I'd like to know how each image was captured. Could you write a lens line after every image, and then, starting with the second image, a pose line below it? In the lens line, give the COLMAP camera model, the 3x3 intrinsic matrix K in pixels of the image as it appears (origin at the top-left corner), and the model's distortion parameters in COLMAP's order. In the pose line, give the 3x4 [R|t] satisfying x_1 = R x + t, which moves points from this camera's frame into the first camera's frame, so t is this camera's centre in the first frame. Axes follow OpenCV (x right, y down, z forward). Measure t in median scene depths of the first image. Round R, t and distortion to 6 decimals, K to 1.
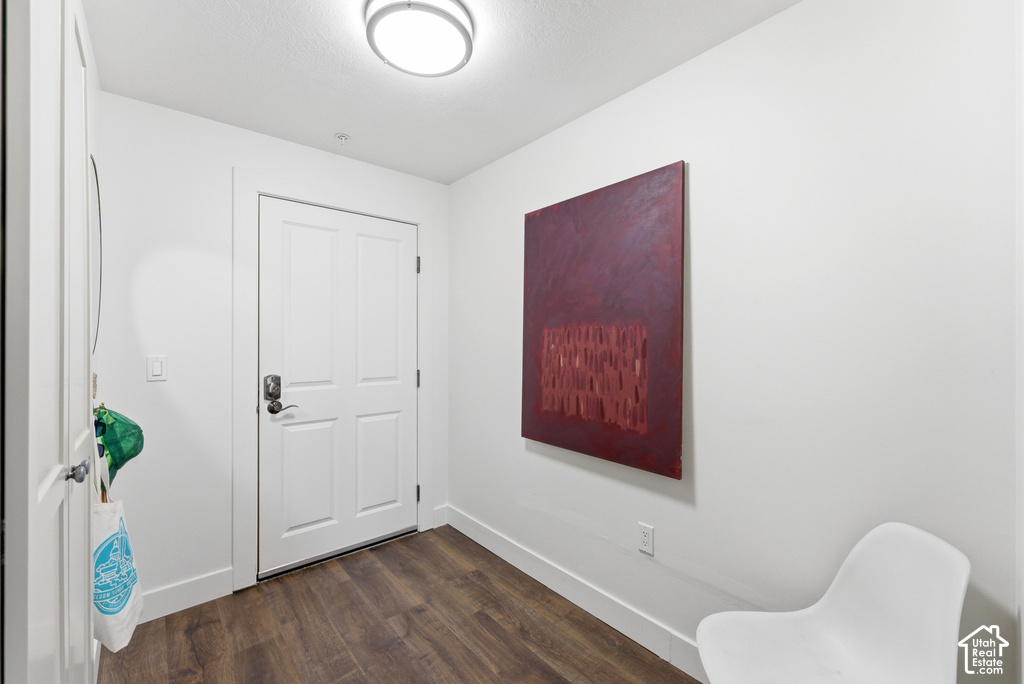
lens RADIAL K [[425.7, 0, 515.1], [0, 425.7, 341.7], [0, 0, 1]] dist [0.000356, 0.000336]
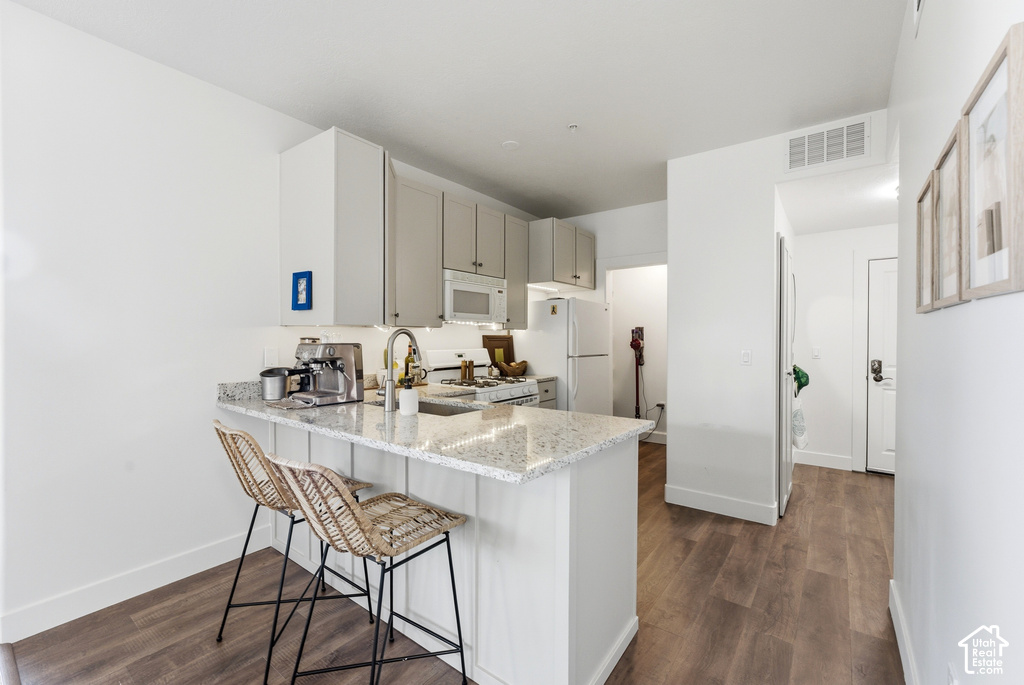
lens RADIAL K [[425.7, 0, 522.8], [0, 425.7, 338.4], [0, 0, 1]] dist [0.000356, 0.000336]
pose [[0.237315, 0.002517, -0.971430, 0.825188], [-0.008152, 0.999967, 0.000600, 0.000861], [0.971399, 0.007777, 0.237327, -0.876881]]
